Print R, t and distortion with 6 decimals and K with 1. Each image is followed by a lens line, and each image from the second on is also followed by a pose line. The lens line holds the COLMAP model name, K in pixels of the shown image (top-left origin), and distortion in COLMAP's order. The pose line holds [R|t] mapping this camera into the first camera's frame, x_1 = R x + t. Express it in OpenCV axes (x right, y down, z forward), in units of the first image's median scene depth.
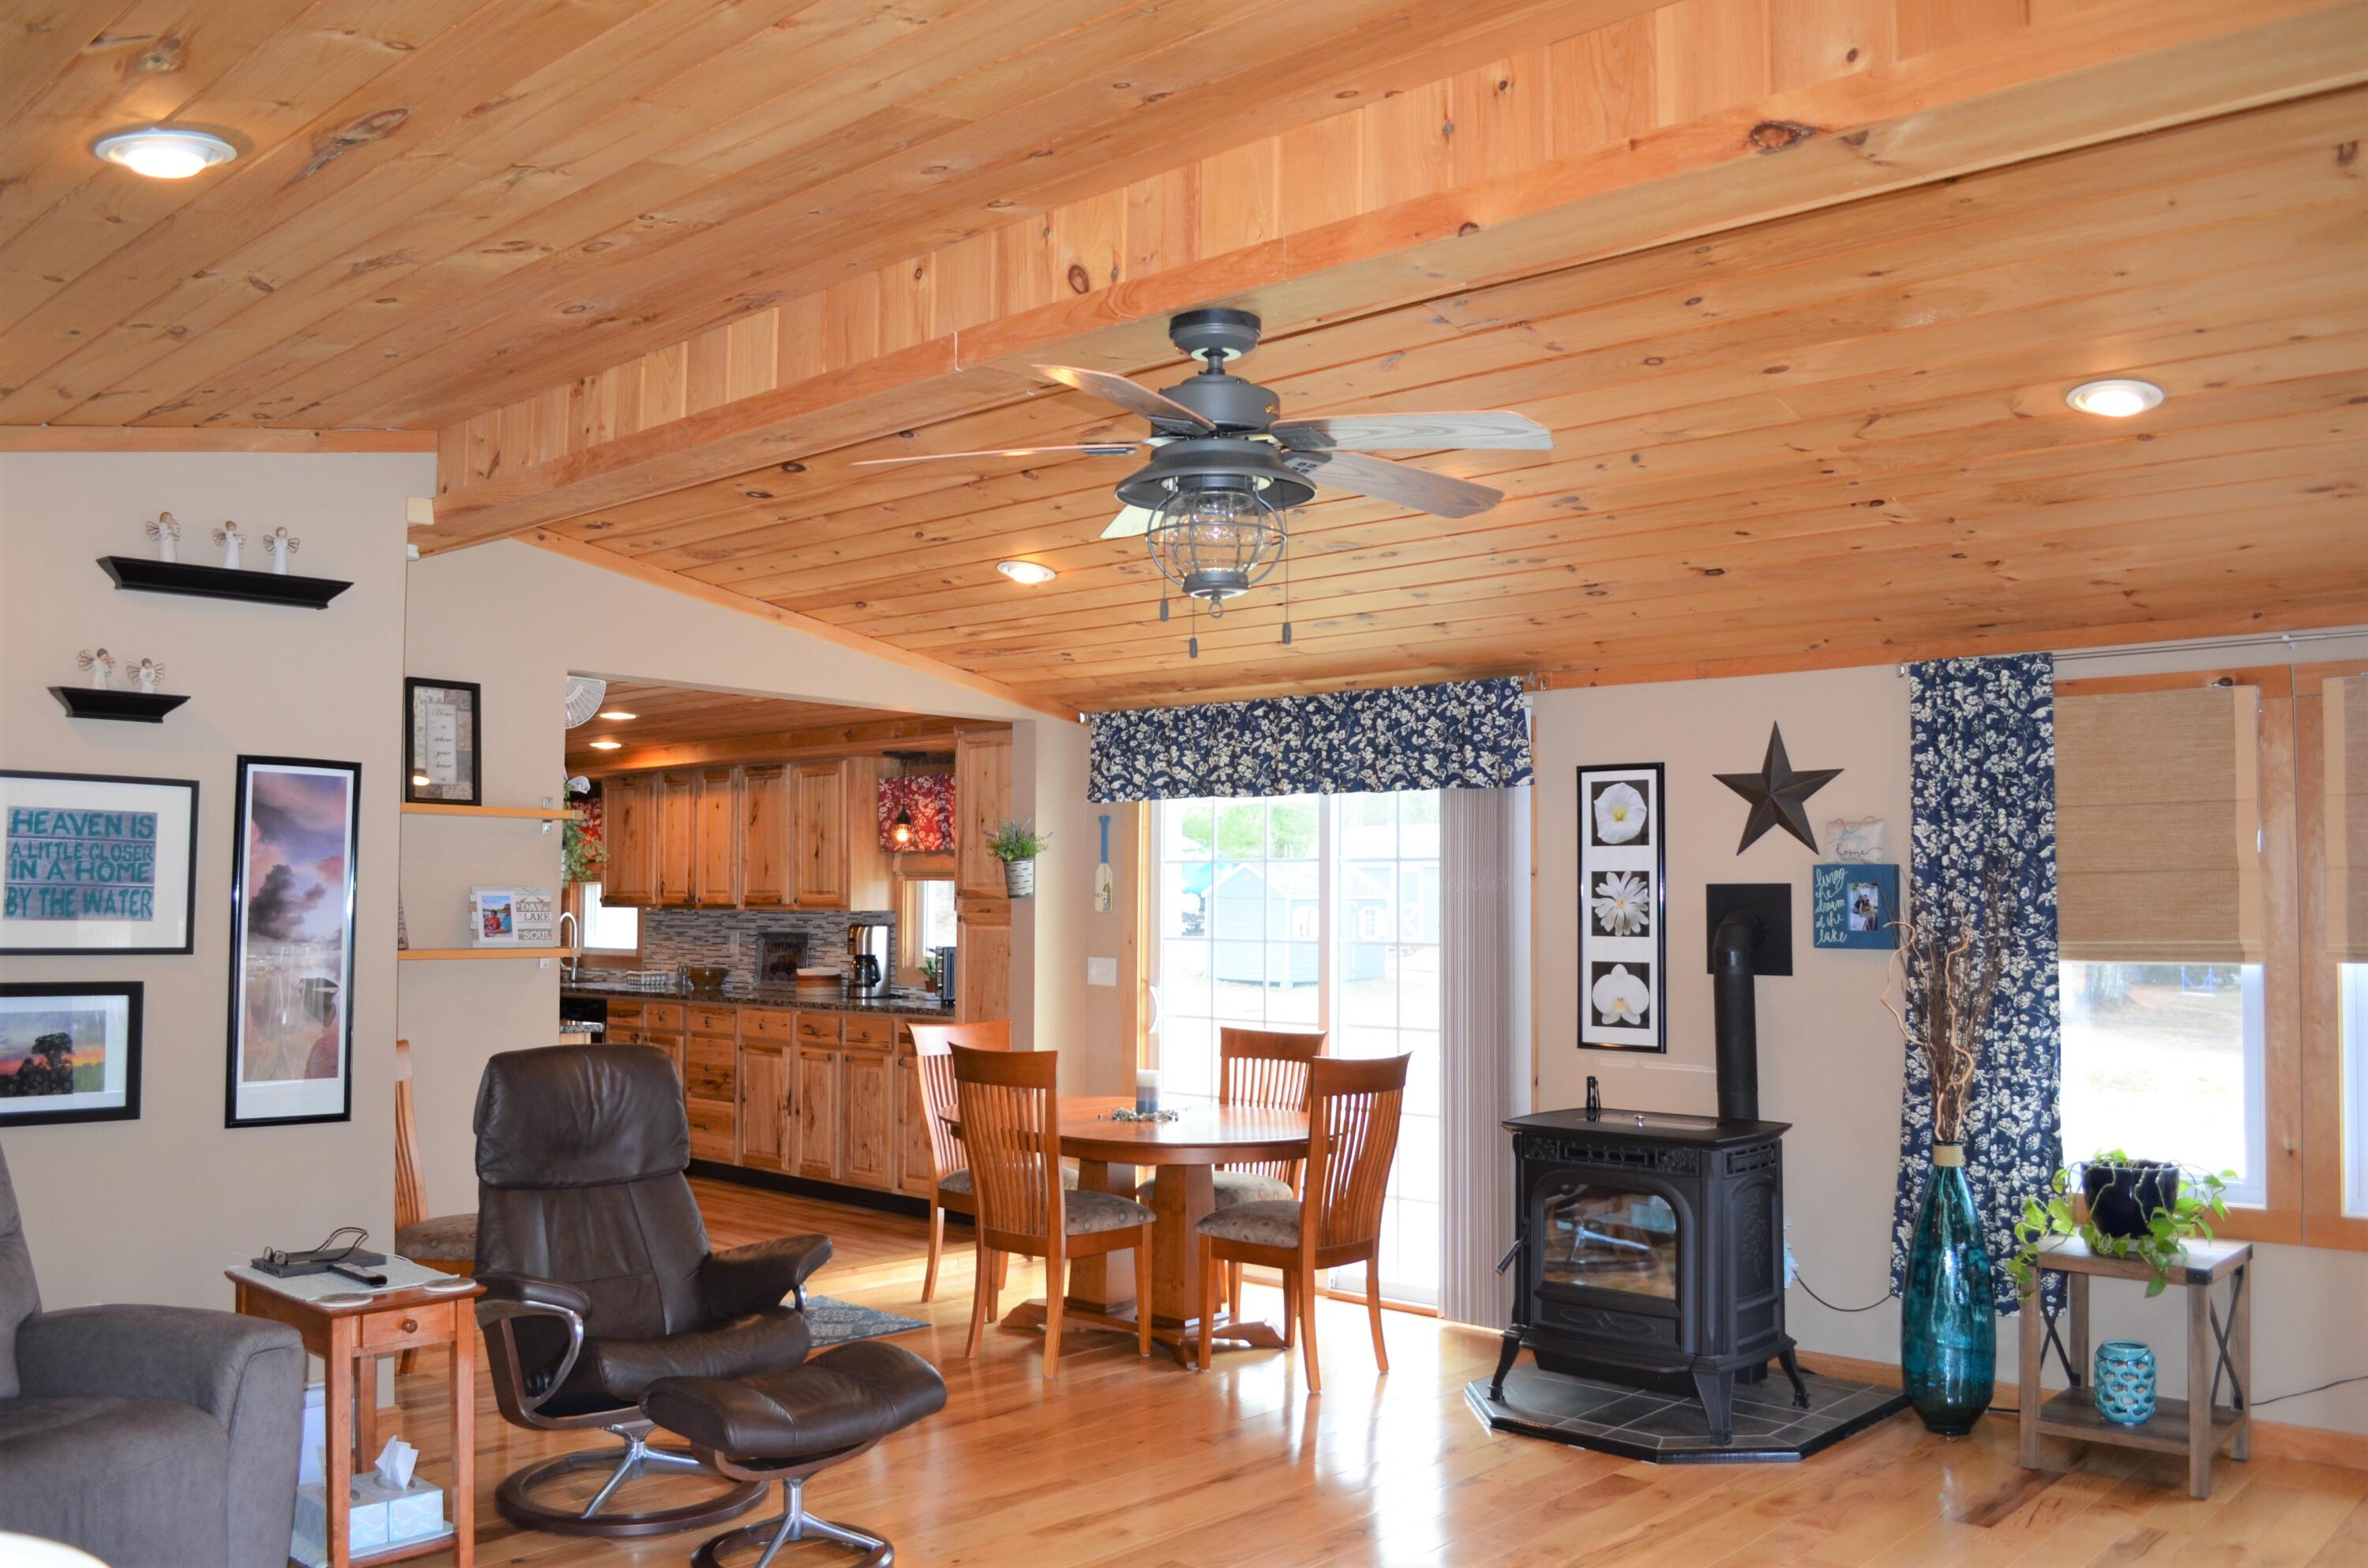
lens RADIAL K [[1860.9, 0, 1169.3], [0, 1860.9, 795.0], [0, 0, 1]] dist [-0.081703, 0.009677]
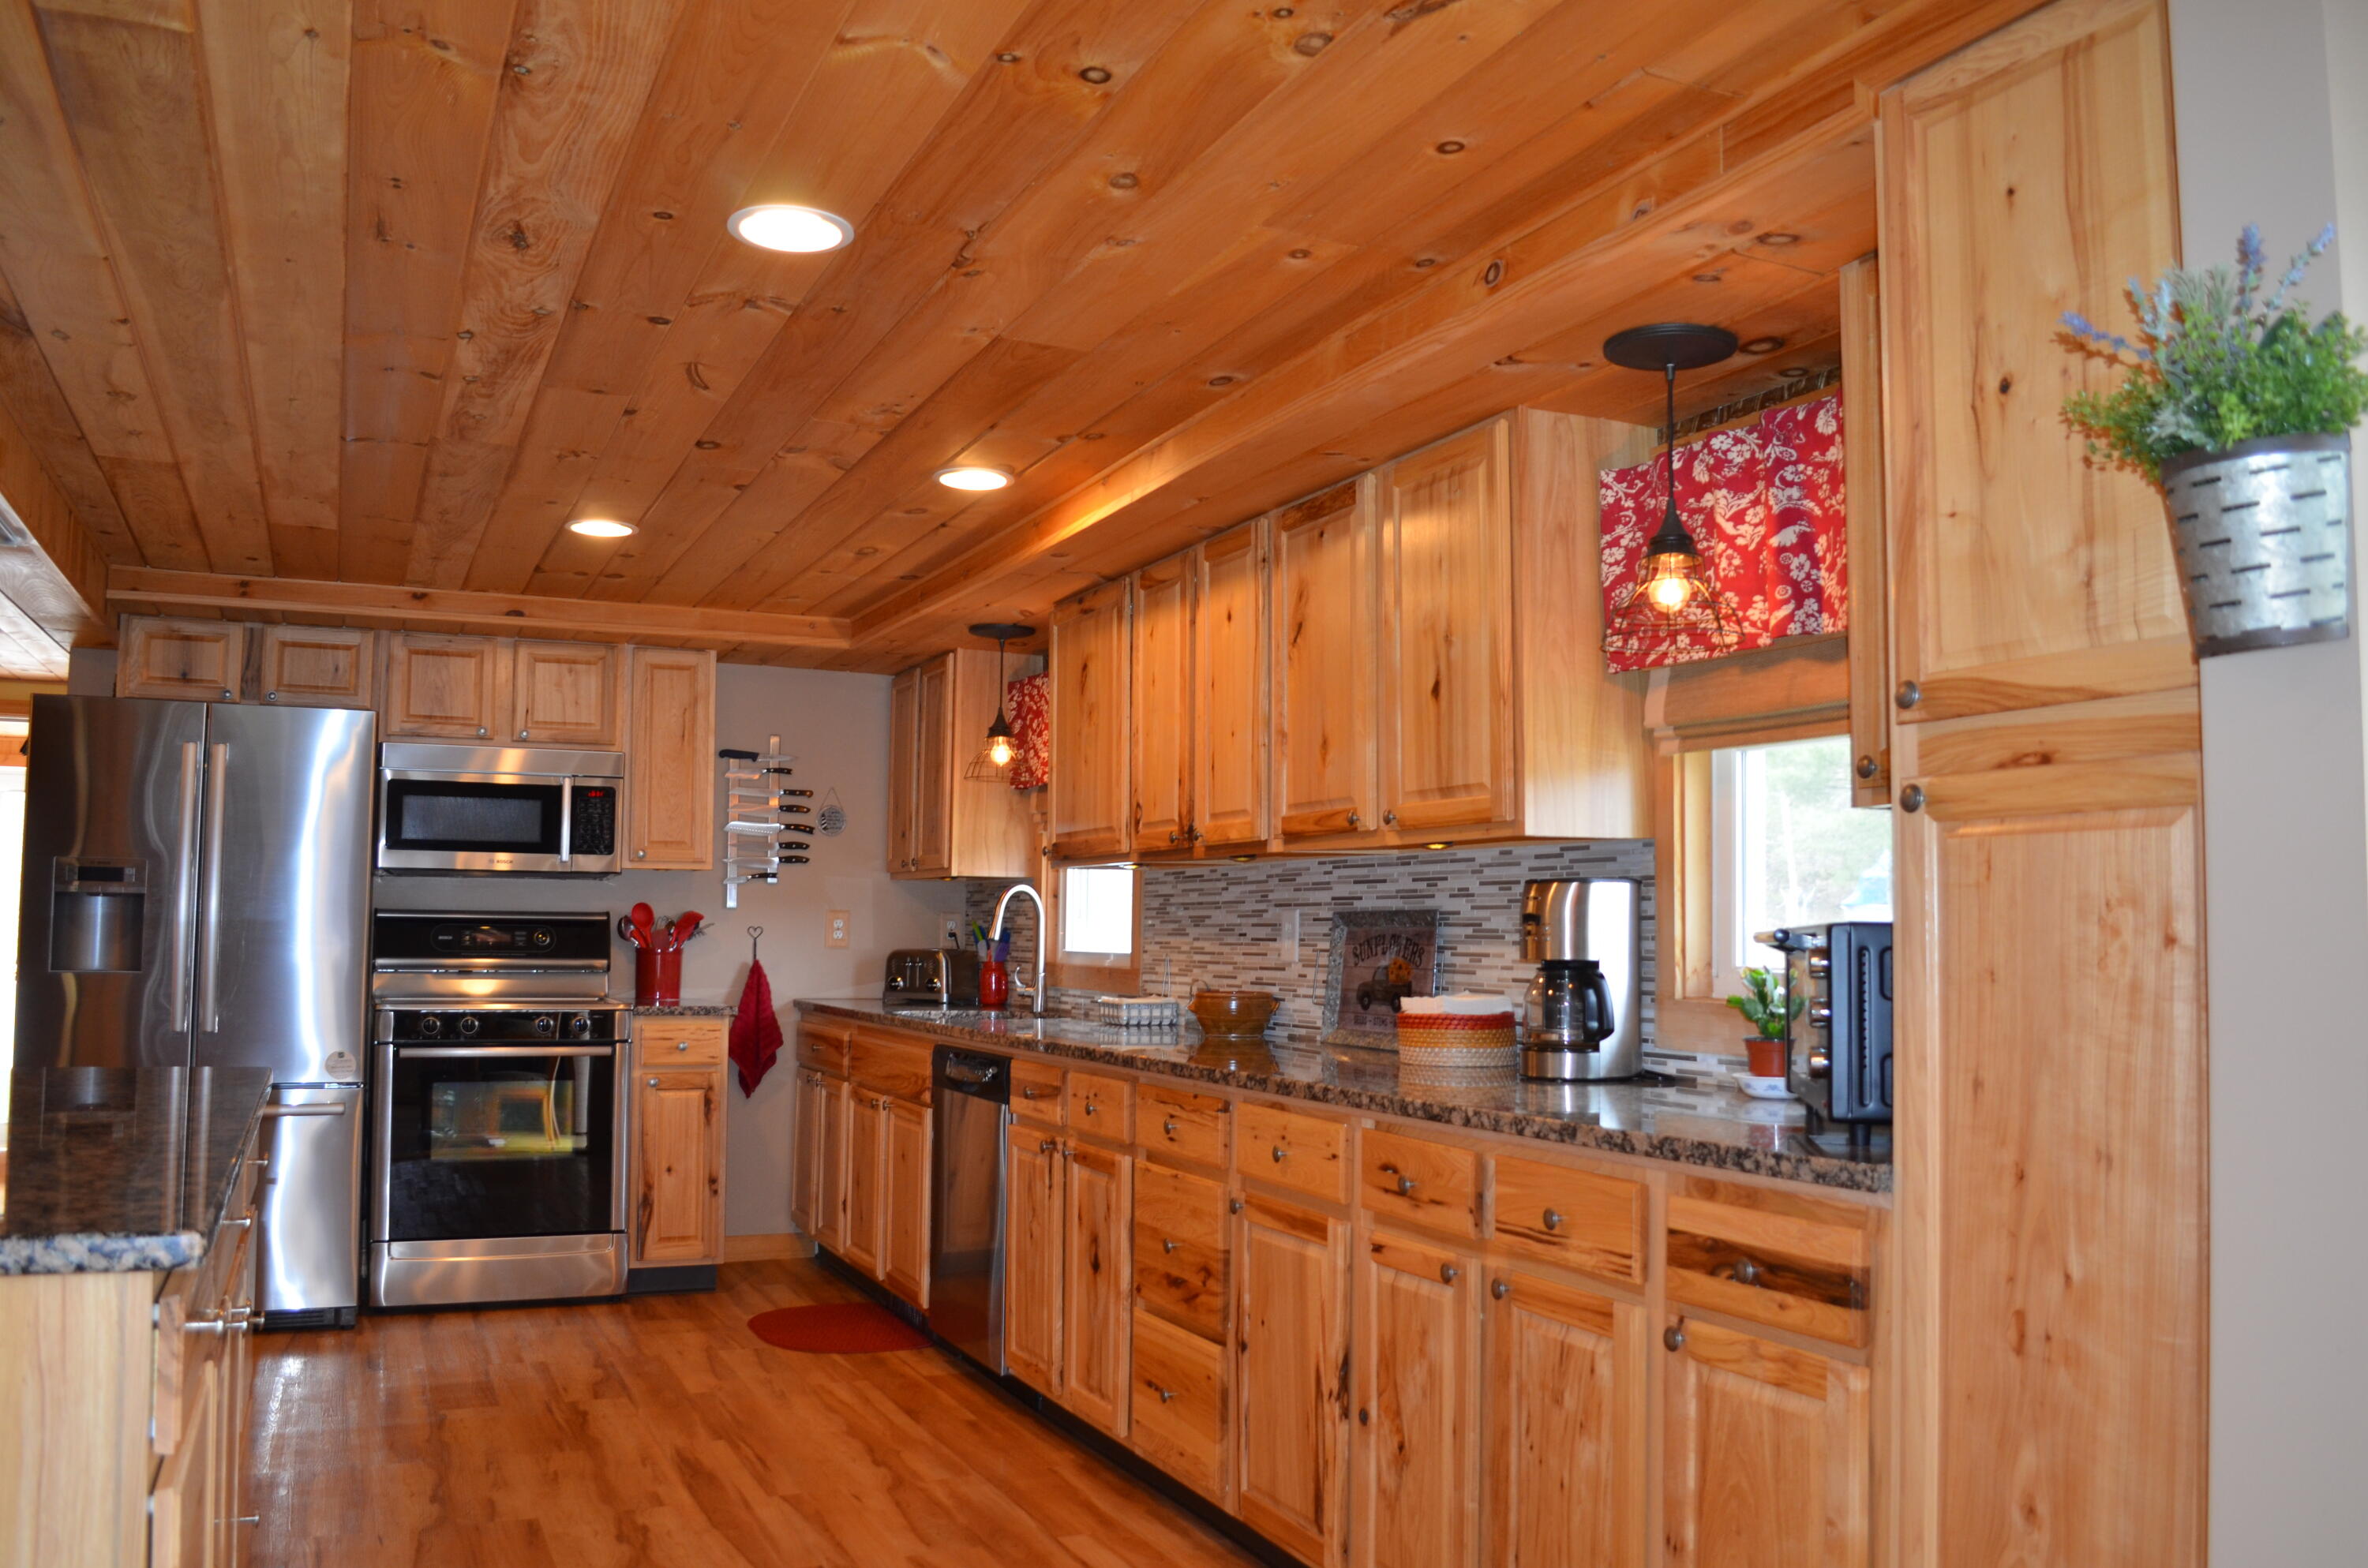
lens RADIAL K [[1860.8, 0, 1169.3], [0, 1860.8, 795.0], [0, 0, 1]] dist [-0.081703, 0.009677]
pose [[0.918255, -0.020433, -0.395463, -0.113393], [0.013180, 0.999692, -0.021049, 0.074117], [0.395771, 0.014117, 0.918241, 0.782850]]
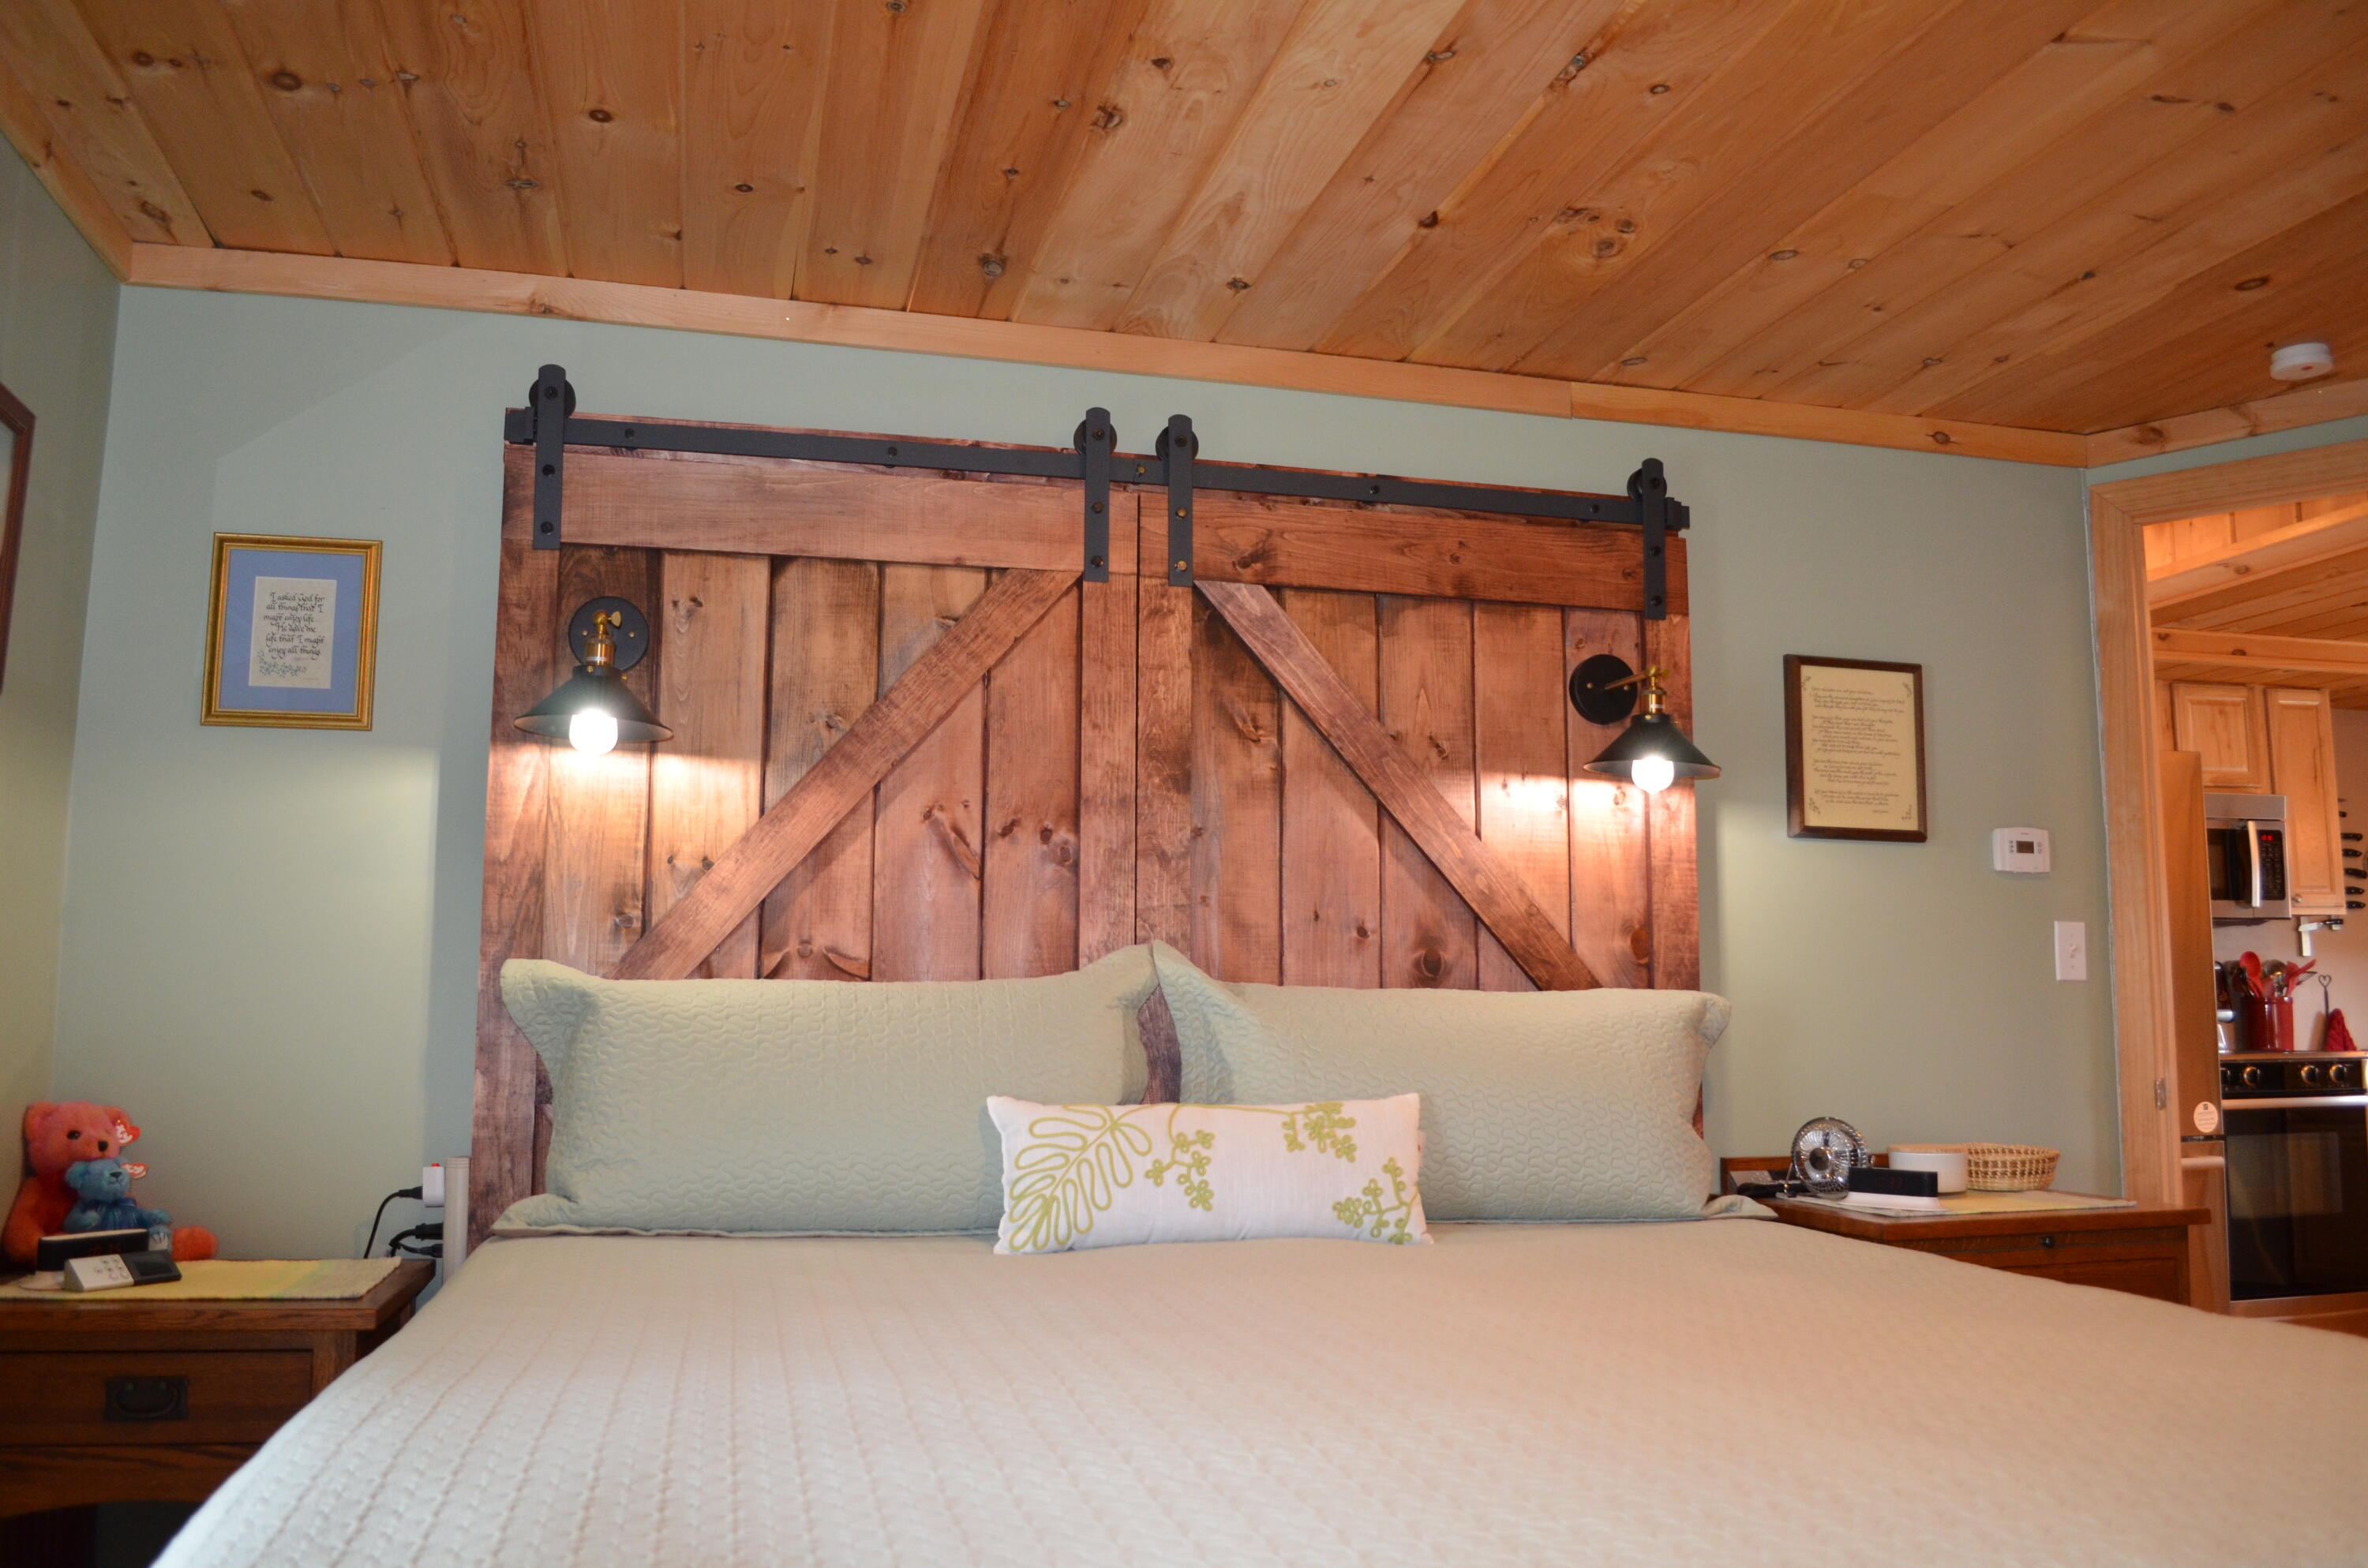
lens RADIAL K [[1860.8, 0, 1169.3], [0, 1860.8, 795.0], [0, 0, 1]] dist [-0.081703, 0.009677]
pose [[0.830025, -0.062457, -0.554217, -0.623980], [0.028994, 0.997198, -0.068956, 0.074594], [0.556971, 0.041166, 0.829511, 0.525834]]
